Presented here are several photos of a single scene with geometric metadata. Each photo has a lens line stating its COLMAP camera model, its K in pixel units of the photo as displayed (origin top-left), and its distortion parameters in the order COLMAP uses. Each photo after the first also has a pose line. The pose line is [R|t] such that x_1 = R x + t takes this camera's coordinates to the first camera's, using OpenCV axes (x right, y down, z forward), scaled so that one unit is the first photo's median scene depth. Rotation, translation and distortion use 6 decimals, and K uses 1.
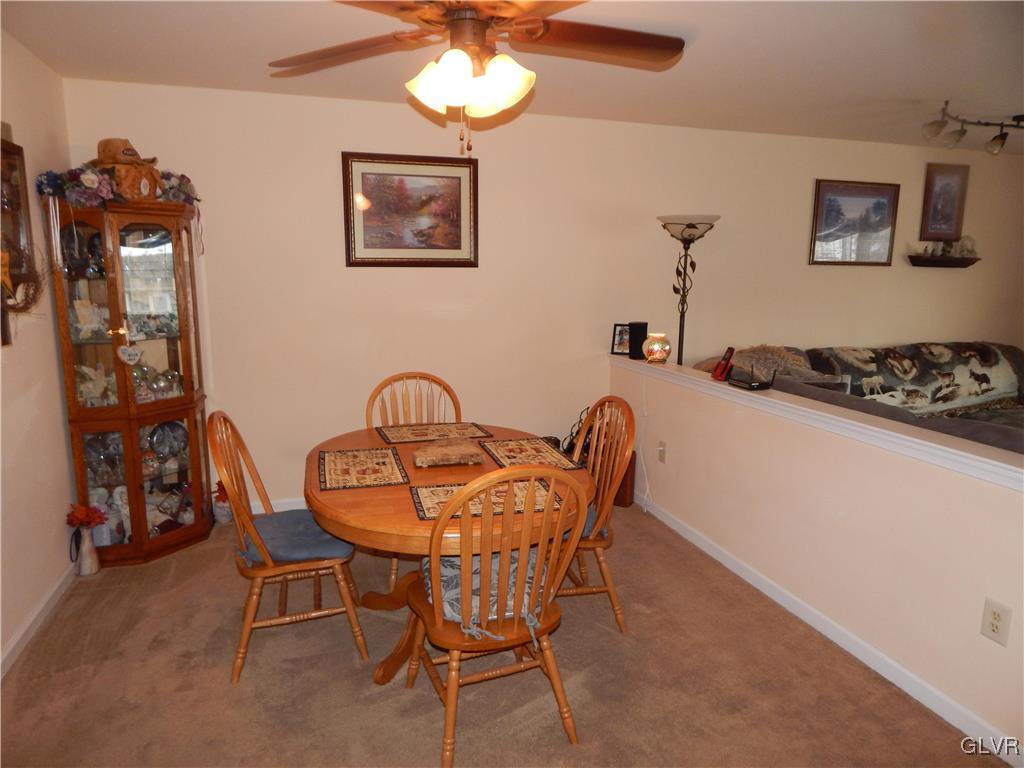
lens RADIAL K [[653.1, 0, 512.0], [0, 653.1, 384.0], [0, 0, 1]] dist [-0.019758, 0.001301]
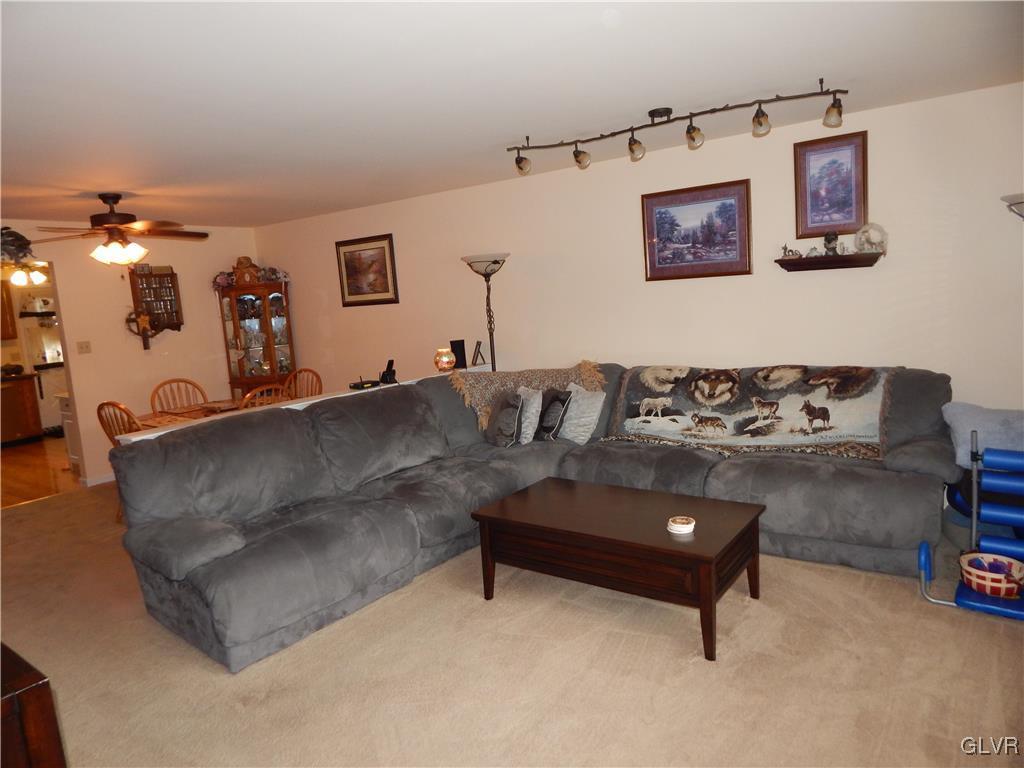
lens RADIAL K [[678.8, 0, 512.0], [0, 678.8, 384.0], [0, 0, 1]] dist [0.002958, -0.004627]
pose [[0.603509, 0.054208, -0.795511, 1.176851], [-0.074648, 0.997146, 0.011317, -0.025645], [0.793854, 0.052553, 0.605833, 0.228842]]
